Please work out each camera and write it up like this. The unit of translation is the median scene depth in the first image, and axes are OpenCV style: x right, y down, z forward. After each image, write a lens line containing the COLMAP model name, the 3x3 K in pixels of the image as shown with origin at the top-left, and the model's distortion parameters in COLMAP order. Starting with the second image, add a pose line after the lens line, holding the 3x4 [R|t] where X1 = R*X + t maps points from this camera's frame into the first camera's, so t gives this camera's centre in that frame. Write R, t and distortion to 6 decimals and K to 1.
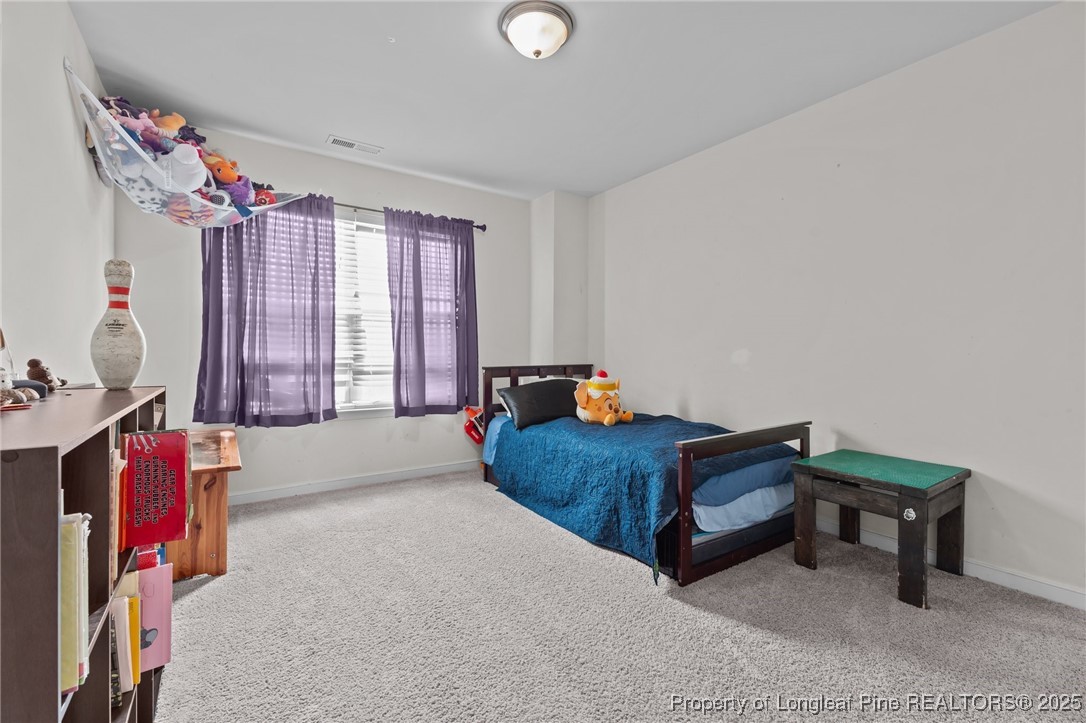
lens RADIAL K [[473.2, 0, 539.9], [0, 473.2, 363.5], [0, 0, 1]] dist [0.007754, 0.000167]
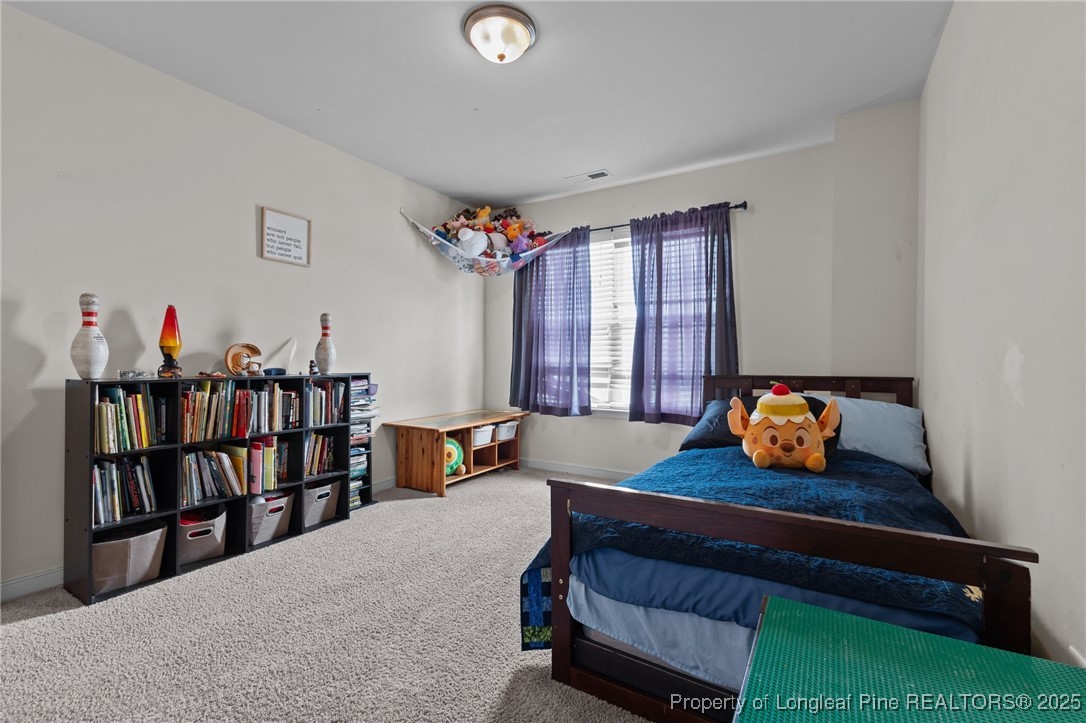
lens RADIAL K [[473.2, 0, 539.9], [0, 473.2, 363.5], [0, 0, 1]] dist [0.007754, 0.000167]
pose [[0.410531, 0.007685, -0.911814, 0.556097], [-0.021602, 0.999766, -0.001300, -0.005583], [0.911591, 0.020231, 0.410601, 0.397594]]
